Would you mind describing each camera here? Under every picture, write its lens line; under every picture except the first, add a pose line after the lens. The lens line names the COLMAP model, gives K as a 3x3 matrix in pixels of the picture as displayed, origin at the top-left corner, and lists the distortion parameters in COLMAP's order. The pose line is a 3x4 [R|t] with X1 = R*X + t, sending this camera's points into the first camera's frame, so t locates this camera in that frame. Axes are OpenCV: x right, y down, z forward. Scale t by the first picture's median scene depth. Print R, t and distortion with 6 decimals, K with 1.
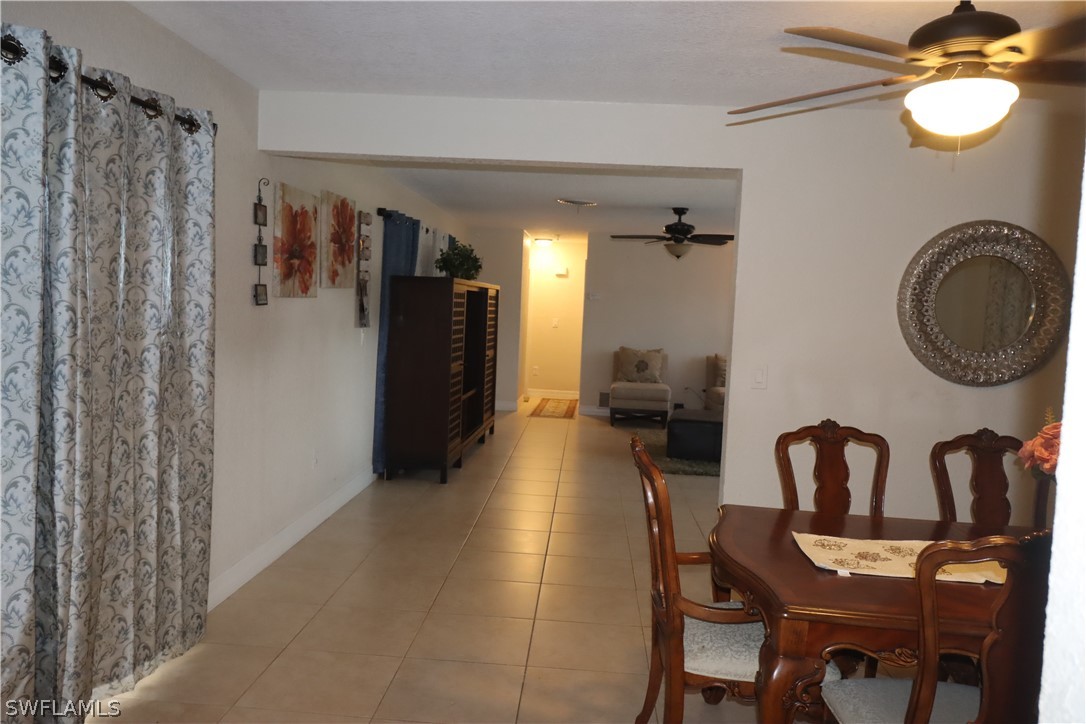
lens RADIAL K [[818.0, 0, 545.2], [0, 818.0, 361.9], [0, 0, 1]] dist [0.011505, -0.008497]
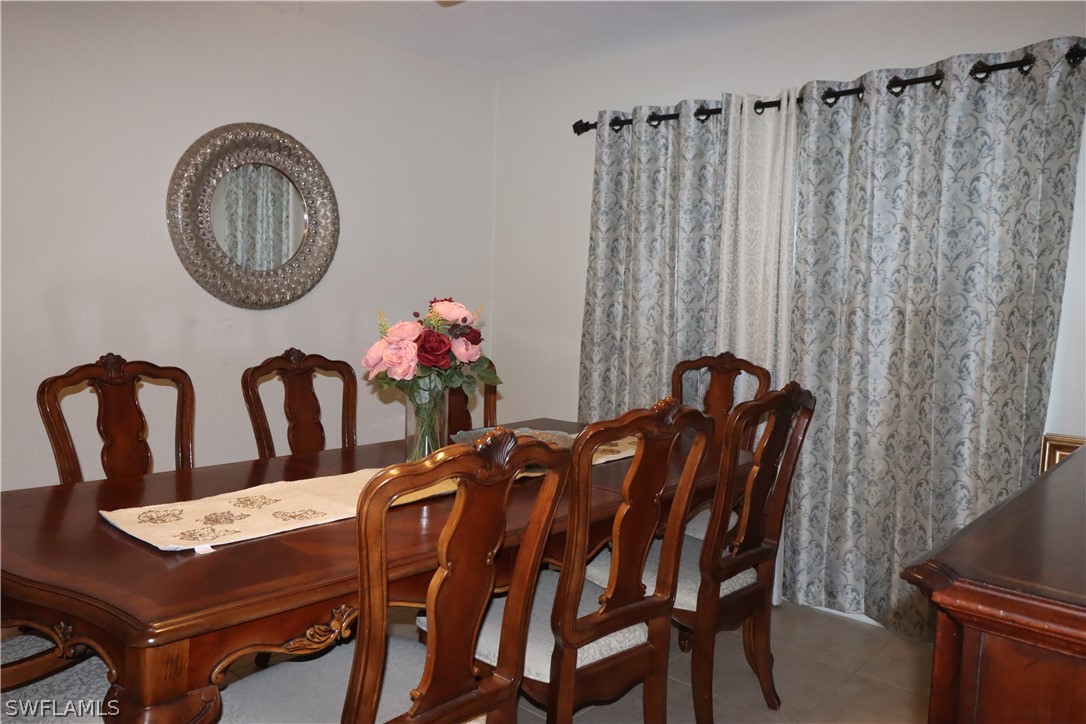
lens RADIAL K [[818.0, 0, 543.5], [0, 818.0, 353.3], [0, 0, 1]] dist [0.011505, -0.008497]
pose [[0.613894, -0.087806, 0.784490, 0.004025], [0.054111, 0.996138, 0.069151, 0.040427], [-0.787532, -0.000001, 0.616274, 0.238463]]
